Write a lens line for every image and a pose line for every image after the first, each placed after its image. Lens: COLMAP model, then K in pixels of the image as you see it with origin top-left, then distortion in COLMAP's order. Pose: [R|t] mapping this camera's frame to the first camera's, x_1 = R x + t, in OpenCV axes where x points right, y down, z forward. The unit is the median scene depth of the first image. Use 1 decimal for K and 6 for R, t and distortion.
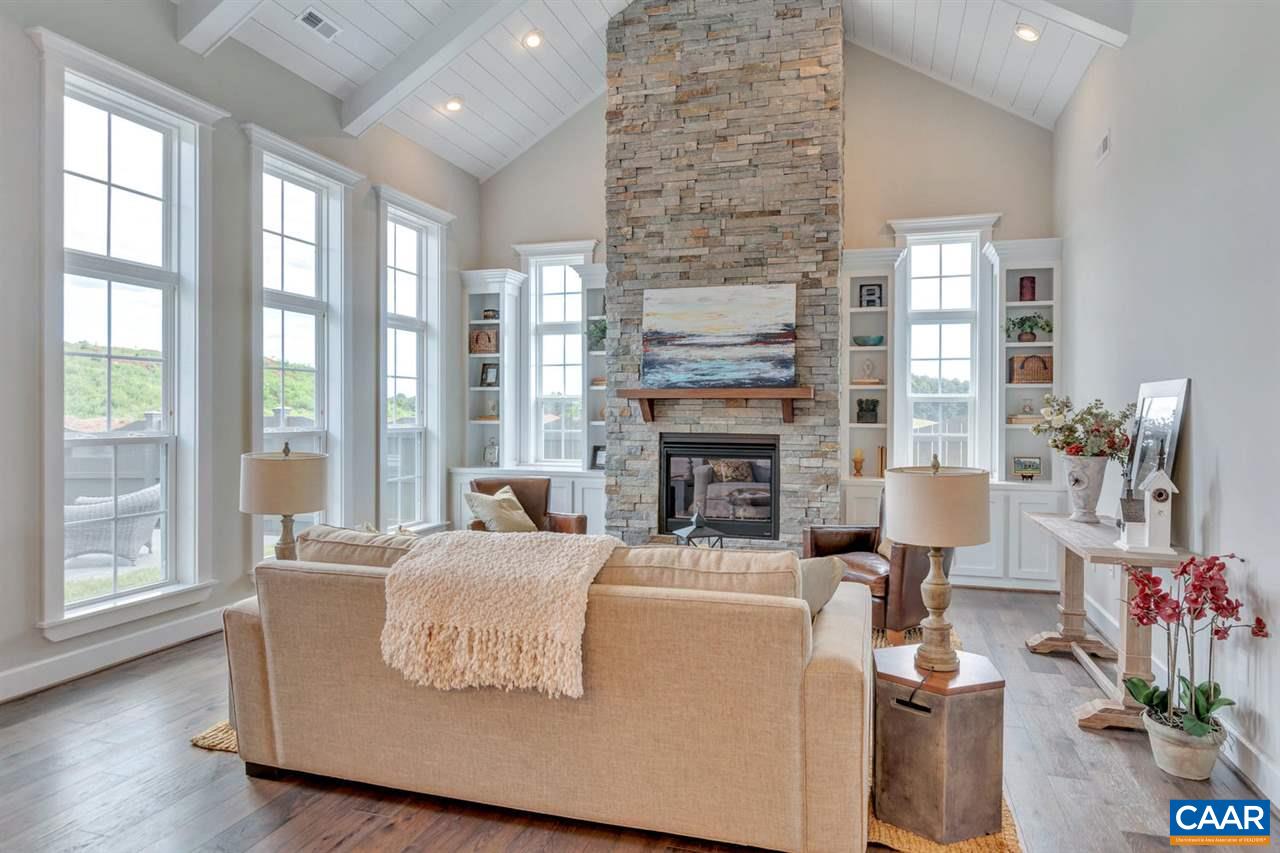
lens RADIAL K [[746.8, 0, 646.1], [0, 746.8, 412.7], [0, 0, 1]] dist [0.002488, 0.001176]
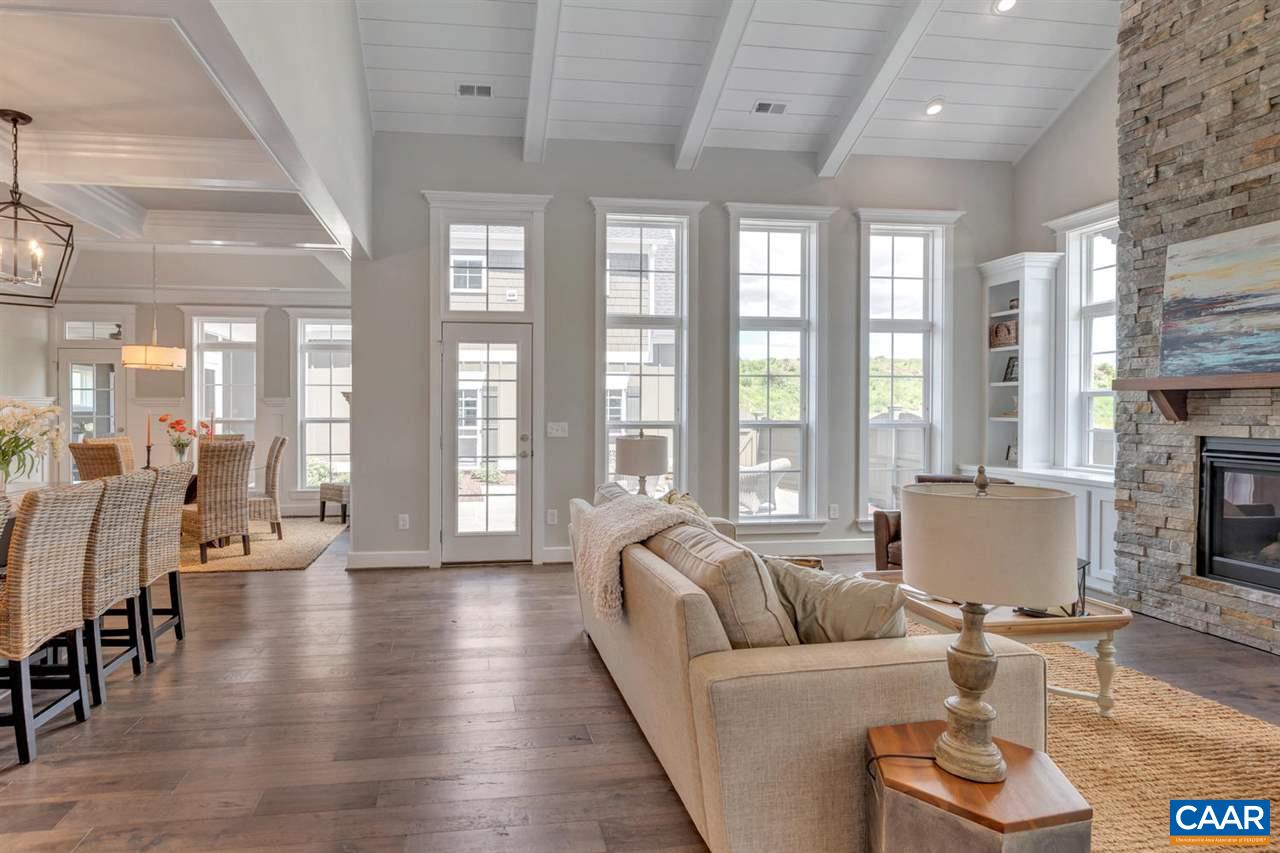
lens RADIAL K [[670.0, 0, 595.9], [0, 670.0, 409.6], [0, 0, 1]] dist [-0.000434, 0.000438]
pose [[0.400126, 0.001628, -0.916459, 0.385903], [-0.002522, 0.999997, 0.000676, 0.001708], [0.916457, 0.002041, 0.400129, 0.201545]]
